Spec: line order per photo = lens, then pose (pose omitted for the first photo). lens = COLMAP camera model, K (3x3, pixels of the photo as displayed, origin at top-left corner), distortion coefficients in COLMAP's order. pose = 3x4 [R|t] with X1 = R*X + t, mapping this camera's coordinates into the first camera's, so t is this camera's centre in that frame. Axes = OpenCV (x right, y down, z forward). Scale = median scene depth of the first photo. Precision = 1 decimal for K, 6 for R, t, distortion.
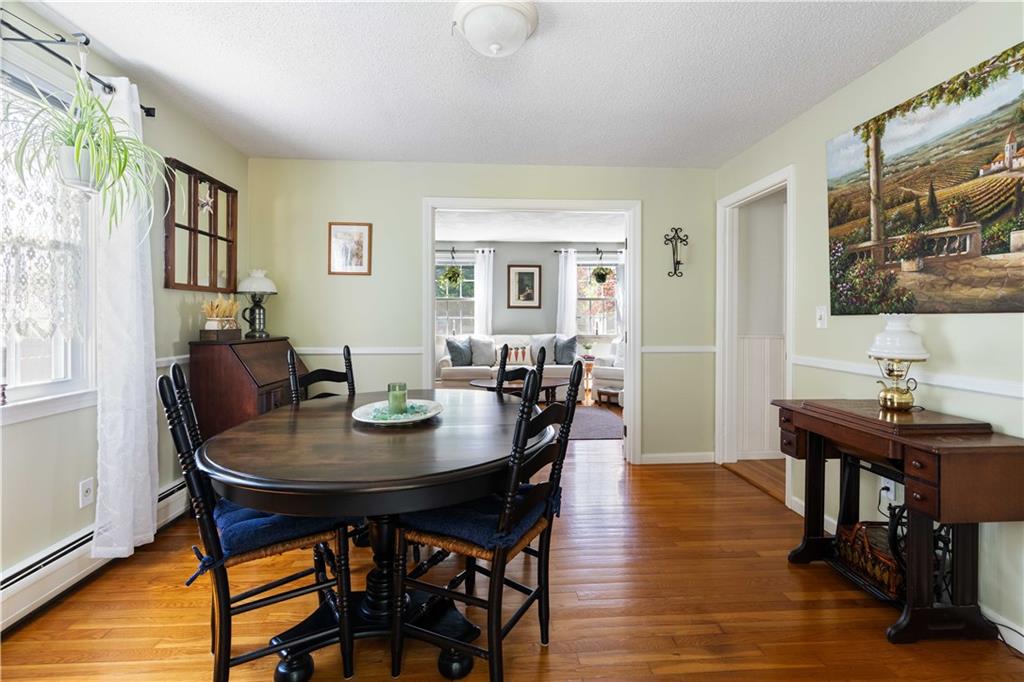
lens RADIAL K [[468.5, 0, 510.4], [0, 468.5, 326.6], [0, 0, 1]] dist [-0.001517, 0.000782]
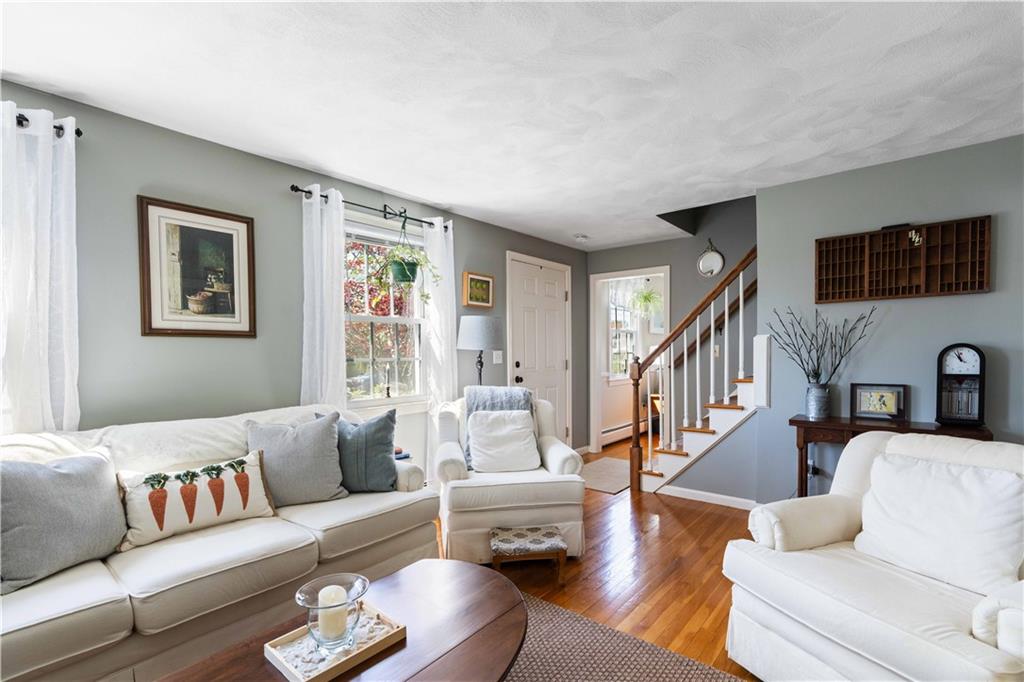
lens RADIAL K [[473.3, 0, 513.7], [0, 473.3, 369.7], [0, 0, 1]] dist [-0.001185, 0.000362]
pose [[0.680401, -0.034241, 0.732040, -0.069877], [0.023279, 0.999414, 0.025110, -0.018752], [-0.732470, -0.000044, 0.680799, 0.608024]]
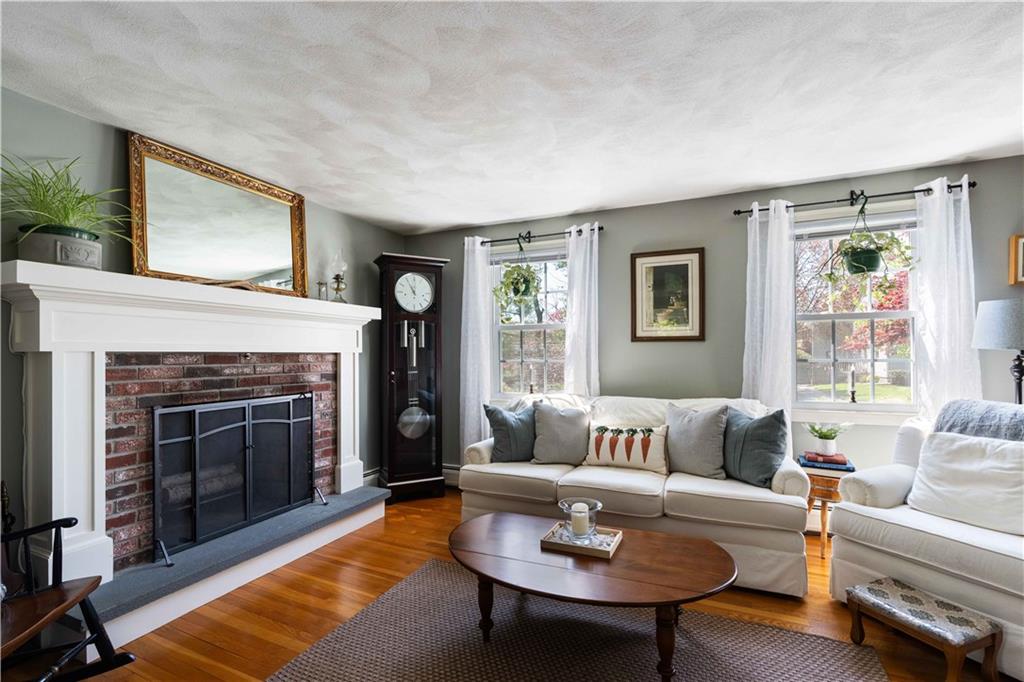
lens RADIAL K [[472.1, 0, 513.2], [0, 472.1, 348.7], [0, 0, 1]] dist [0.001215, 0.000573]
pose [[0.887507, -0.010533, -0.460673, 0.112997], [-0.003319, 0.999567, -0.029249, -0.017001], [0.460781, 0.027487, 0.887088, 0.506278]]
